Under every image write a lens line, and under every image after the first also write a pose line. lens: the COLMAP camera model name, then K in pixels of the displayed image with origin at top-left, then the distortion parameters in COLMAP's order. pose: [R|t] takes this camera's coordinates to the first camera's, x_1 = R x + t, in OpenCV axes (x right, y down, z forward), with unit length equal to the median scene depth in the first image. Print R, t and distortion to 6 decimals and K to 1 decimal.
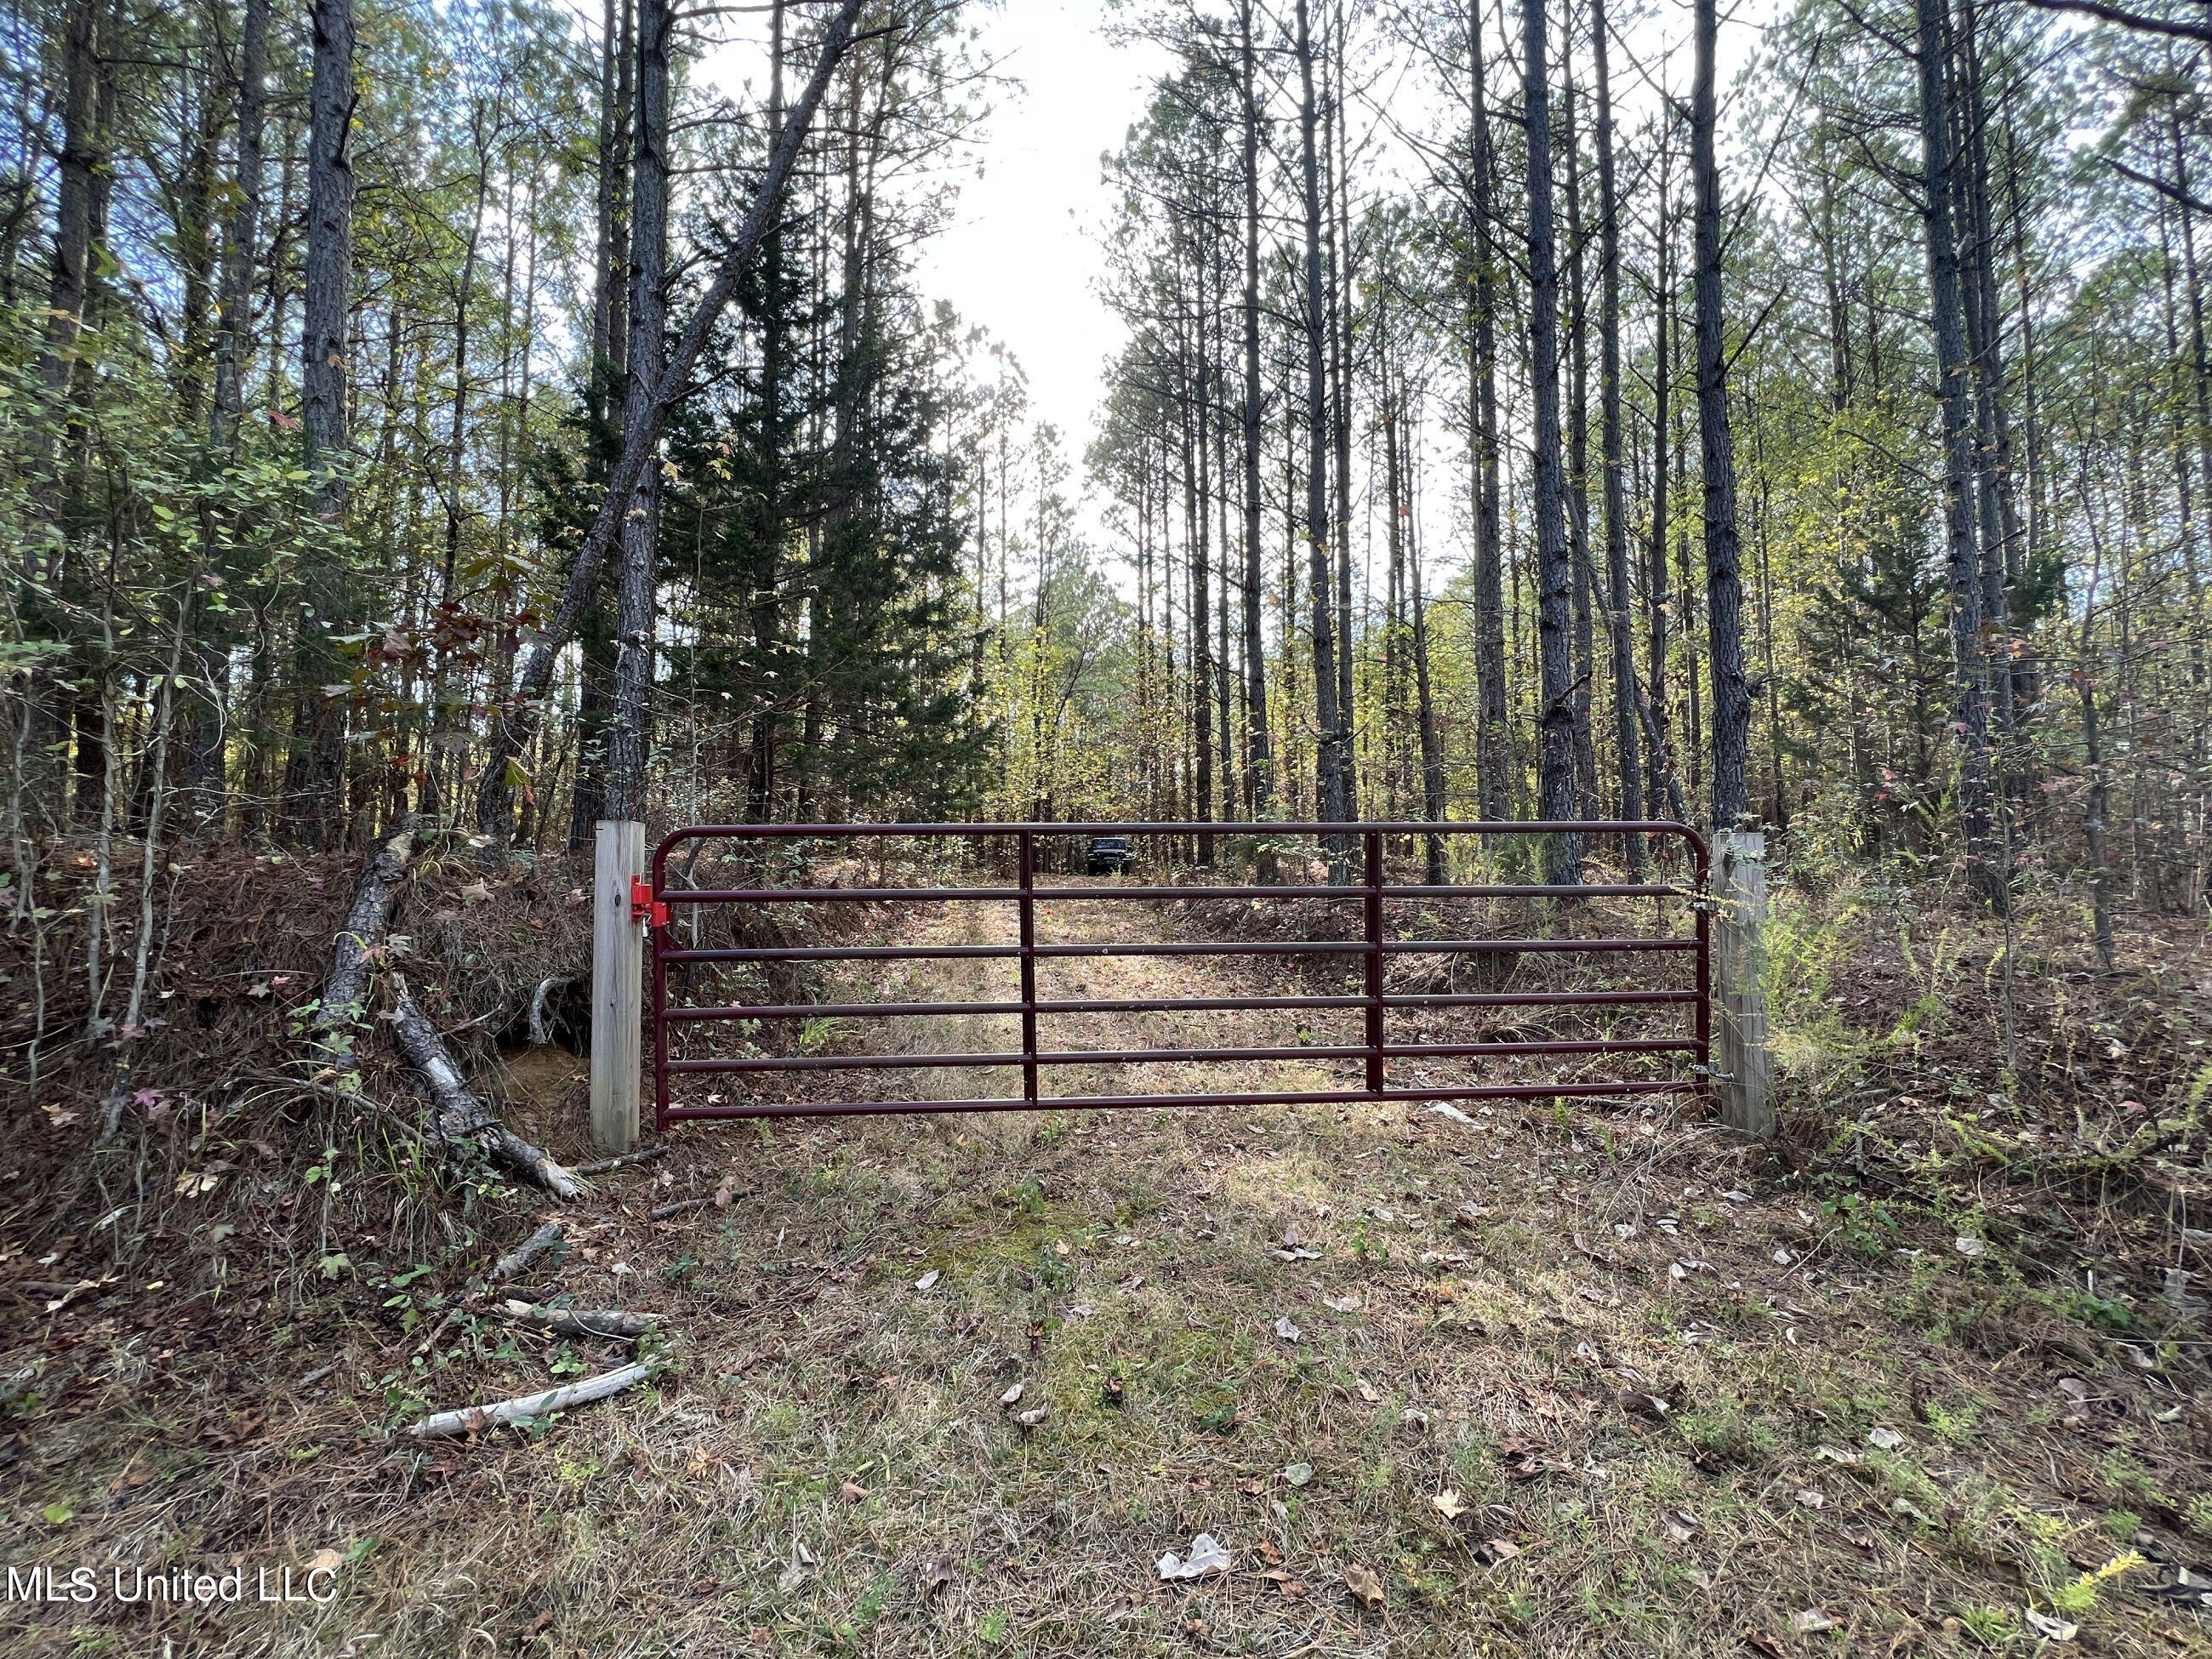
lens RADIAL K [[886.0, 0, 1106.1], [0, 886.0, 831.3], [0, 0, 1]] dist [0.000704, 0.000632]
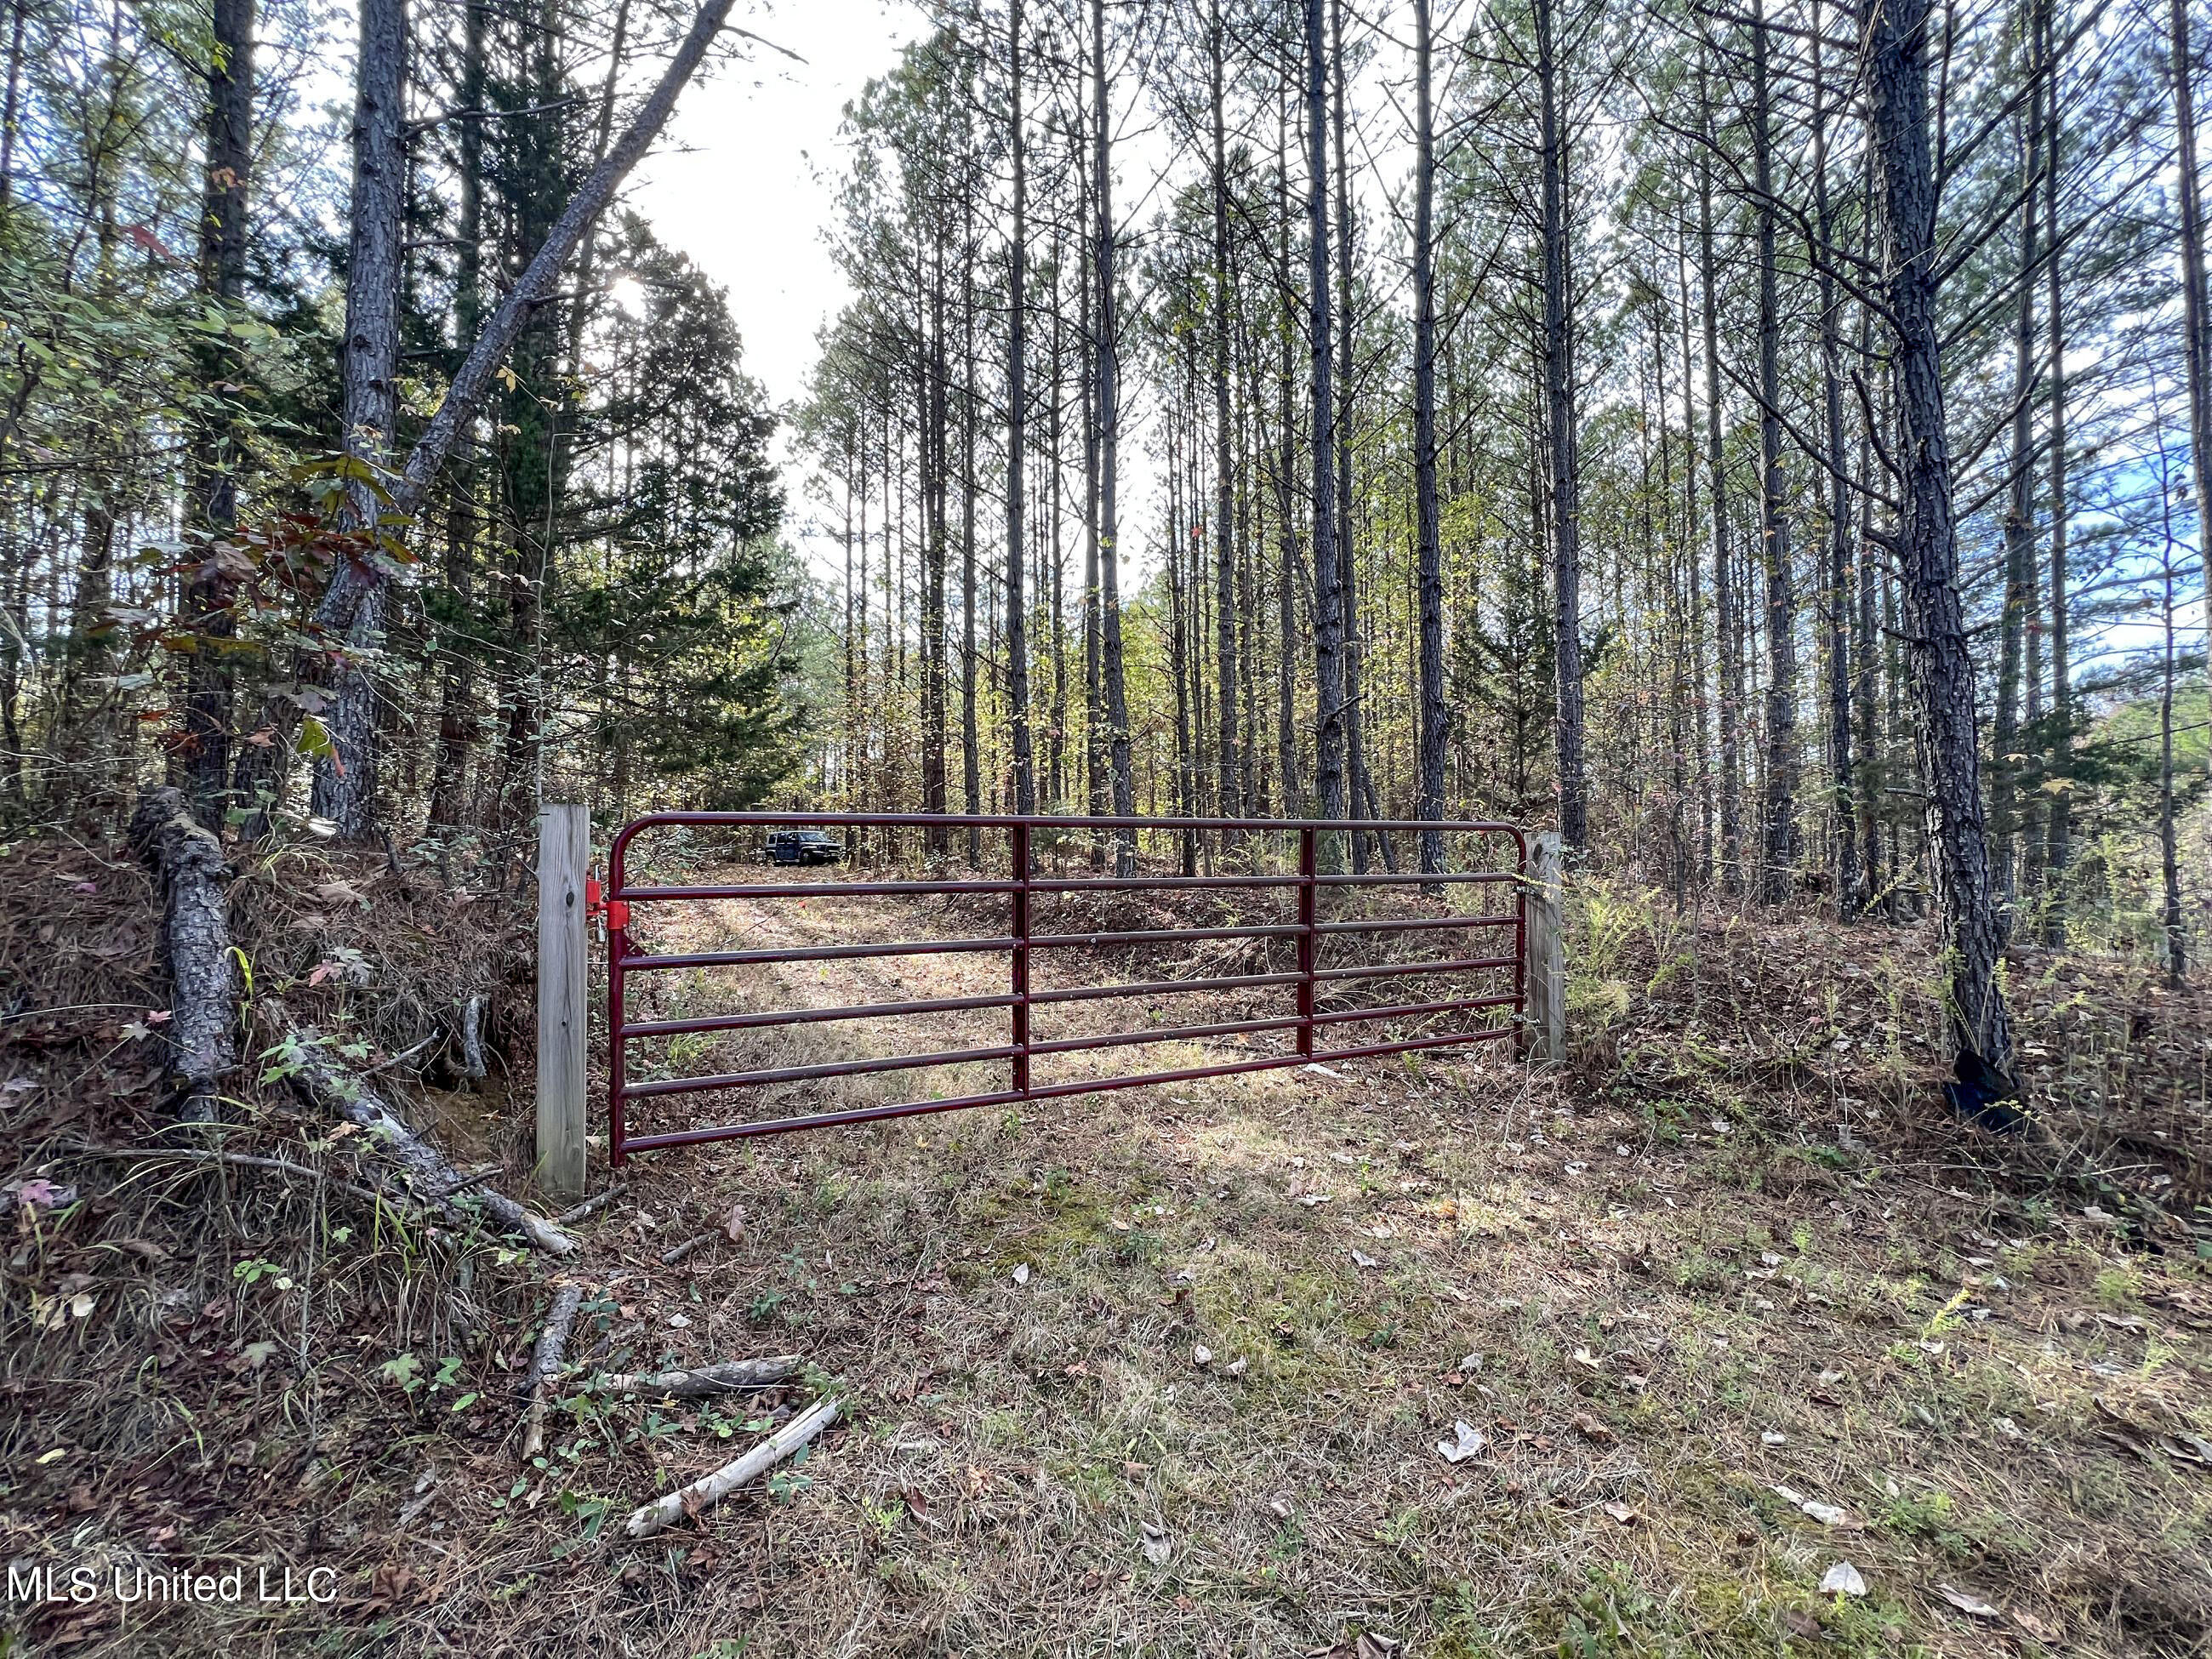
lens RADIAL K [[886.0, 0, 1106.4], [0, 886.0, 833.4], [0, 0, 1]] dist [0.000704, 0.000632]
pose [[0.933497, 0.009178, 0.358468, -0.381146], [-0.013999, 0.999843, 0.010856, -0.000998], [-0.358312, -0.015153, 0.933479, 0.035333]]
